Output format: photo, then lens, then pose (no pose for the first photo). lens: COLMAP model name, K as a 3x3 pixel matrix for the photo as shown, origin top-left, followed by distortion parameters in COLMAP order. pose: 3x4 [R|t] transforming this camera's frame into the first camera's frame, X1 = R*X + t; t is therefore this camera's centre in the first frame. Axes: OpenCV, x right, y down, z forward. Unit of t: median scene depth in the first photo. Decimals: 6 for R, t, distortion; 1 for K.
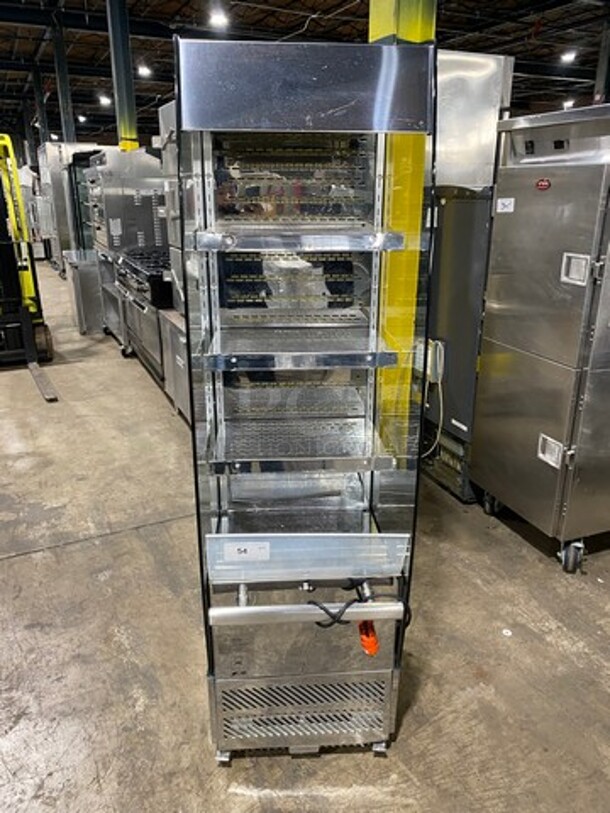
lens RADIAL K [[615.2, 0, 327.7], [0, 615.2, 406.4], [0, 0, 1]] dist [-0.006498, -0.001892]
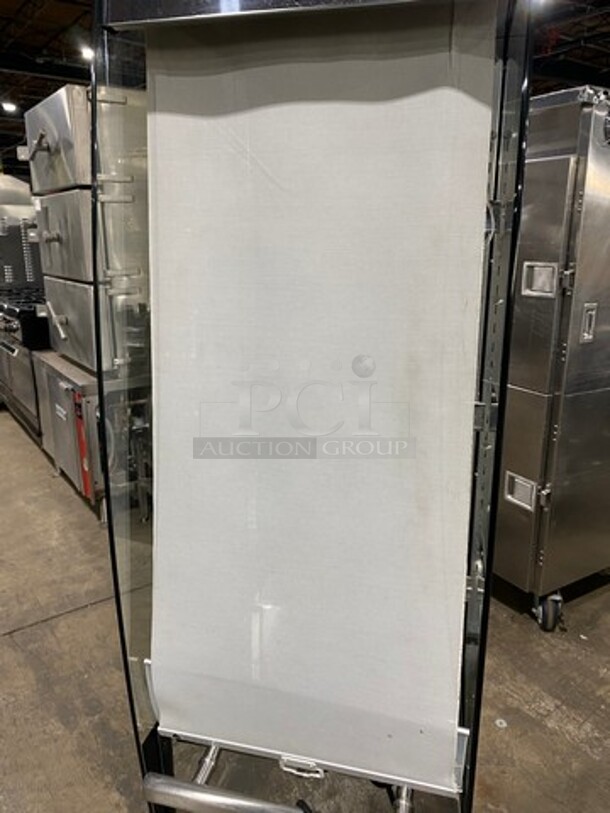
lens RADIAL K [[615.2, 0, 317.9], [0, 615.2, 399.7], [0, 0, 1]] dist [-0.006498, -0.001892]
pose [[0.985177, -0.051230, 0.163712, -0.048244], [0.063700, 0.995380, -0.071846, -0.010670], [-0.159275, 0.081209, 0.983888, 0.182312]]
